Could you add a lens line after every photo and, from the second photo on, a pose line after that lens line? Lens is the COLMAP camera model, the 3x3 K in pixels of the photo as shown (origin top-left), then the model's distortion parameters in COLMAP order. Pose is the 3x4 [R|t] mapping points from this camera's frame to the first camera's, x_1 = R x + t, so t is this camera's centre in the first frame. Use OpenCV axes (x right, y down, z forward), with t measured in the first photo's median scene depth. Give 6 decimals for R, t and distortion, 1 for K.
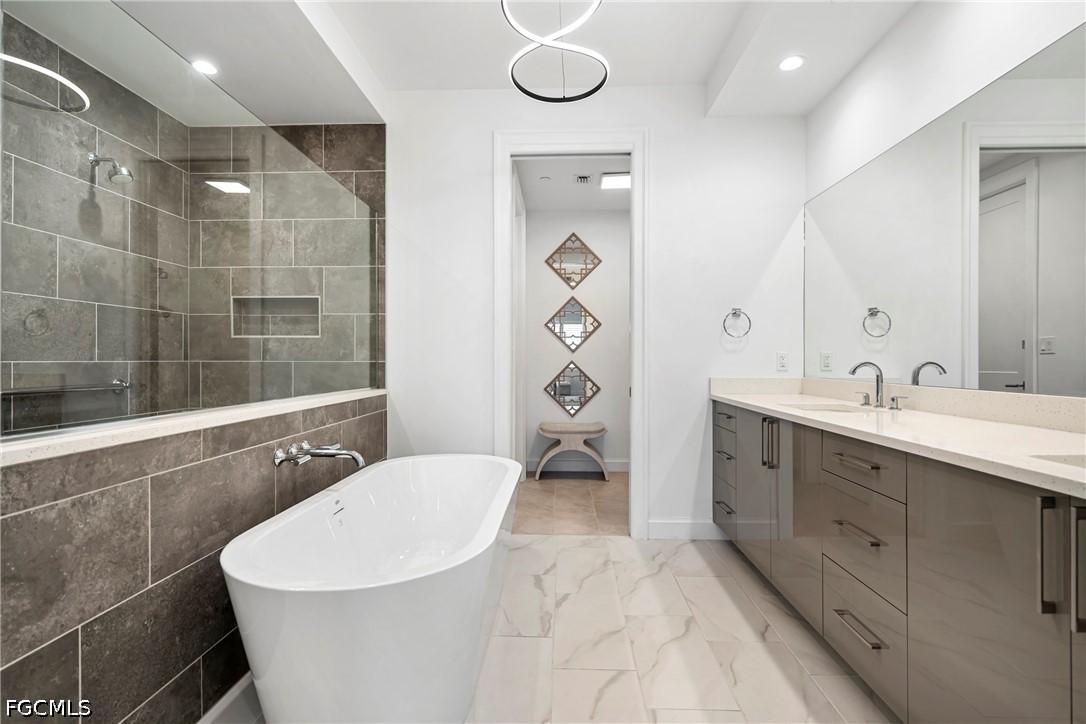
lens RADIAL K [[487.2, 0, 543.9], [0, 487.2, 360.9], [0, 0, 1]] dist [0.000378, 0.000104]
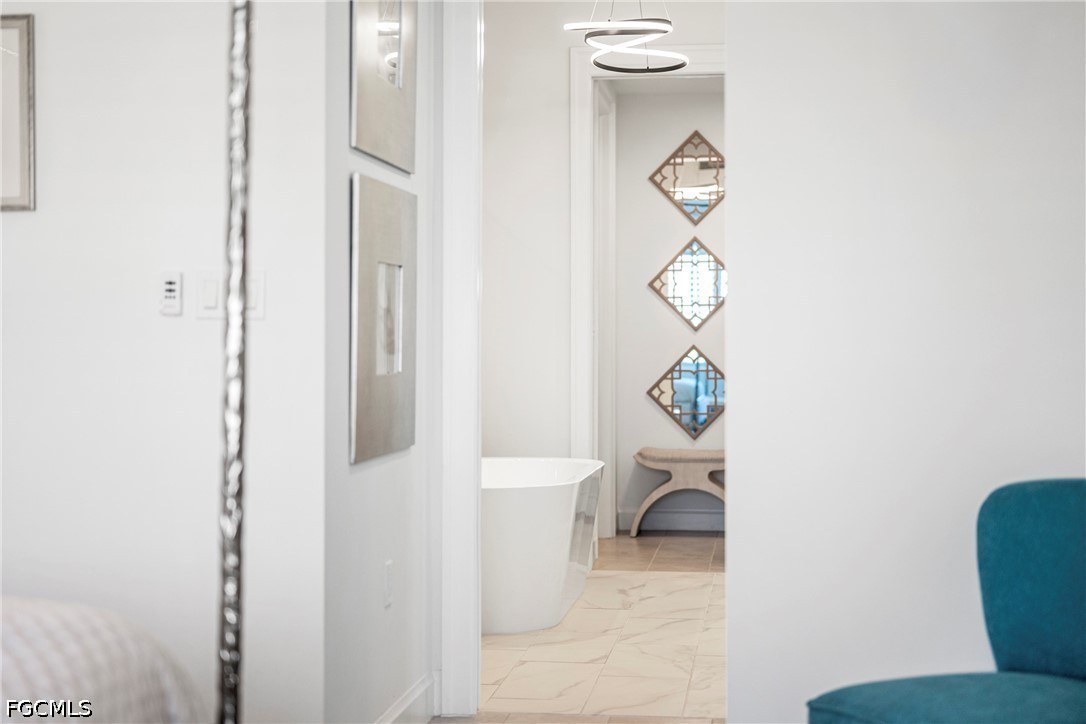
lens RADIAL K [[1640.9, 0, 542.9], [0, 1640.9, 362.6], [0, 0, 1]] dist [0.011935, 0.000000]
pose [[0.995400, 0.001394, -0.095799, 0.066716], [-0.002320, 0.999952, -0.009557, 0.040974], [0.095781, 0.009735, 0.995355, -1.020354]]
